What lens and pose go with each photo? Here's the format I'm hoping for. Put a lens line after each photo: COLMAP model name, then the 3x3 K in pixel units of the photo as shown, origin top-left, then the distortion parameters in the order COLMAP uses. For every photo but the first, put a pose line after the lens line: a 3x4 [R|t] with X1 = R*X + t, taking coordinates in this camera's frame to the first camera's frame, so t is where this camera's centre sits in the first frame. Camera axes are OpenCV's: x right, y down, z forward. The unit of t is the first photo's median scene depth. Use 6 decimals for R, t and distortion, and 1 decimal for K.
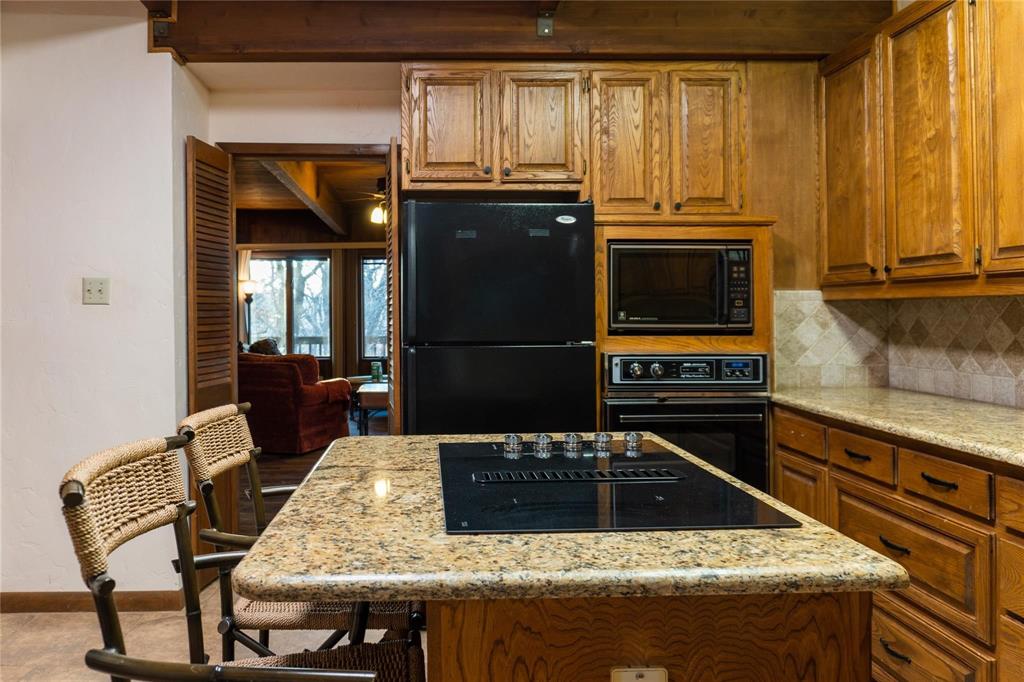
lens RADIAL K [[738.4, 0, 480.1], [0, 738.4, 309.7], [0, 0, 1]] dist [-0.001650, -0.001915]
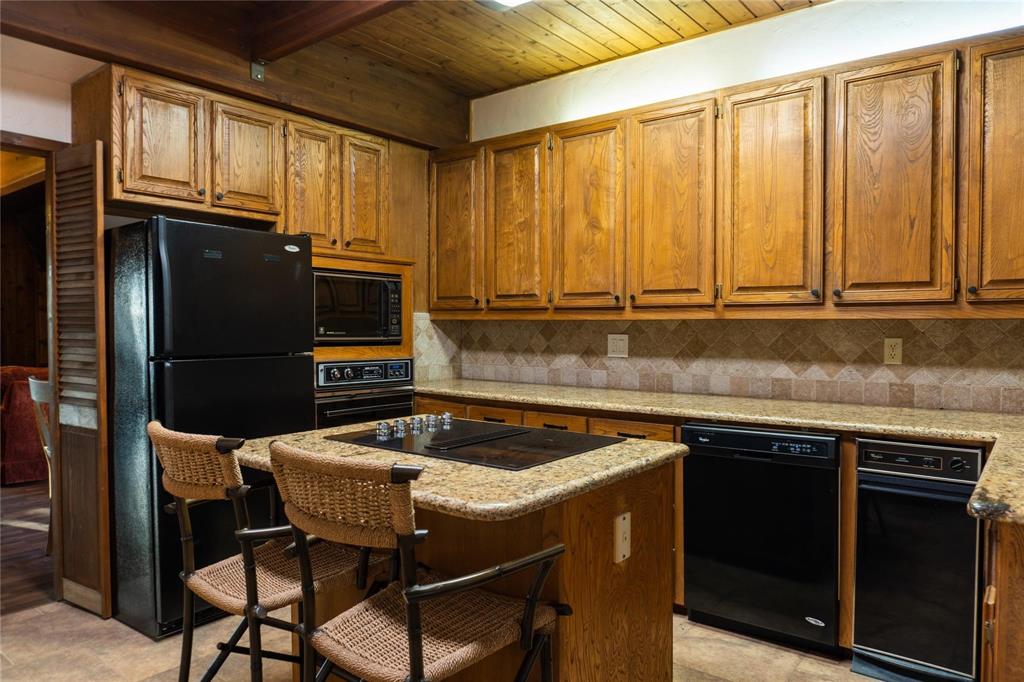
lens RADIAL K [[687.9, 0, 511.5], [0, 687.9, 343.0], [0, 0, 1]] dist [-0.002619, -0.002210]
pose [[0.644615, -0.011190, 0.764425, -0.471475], [-0.011727, 0.999631, 0.024522, -0.002626], [-0.764417, -0.024771, 0.644246, 0.023920]]
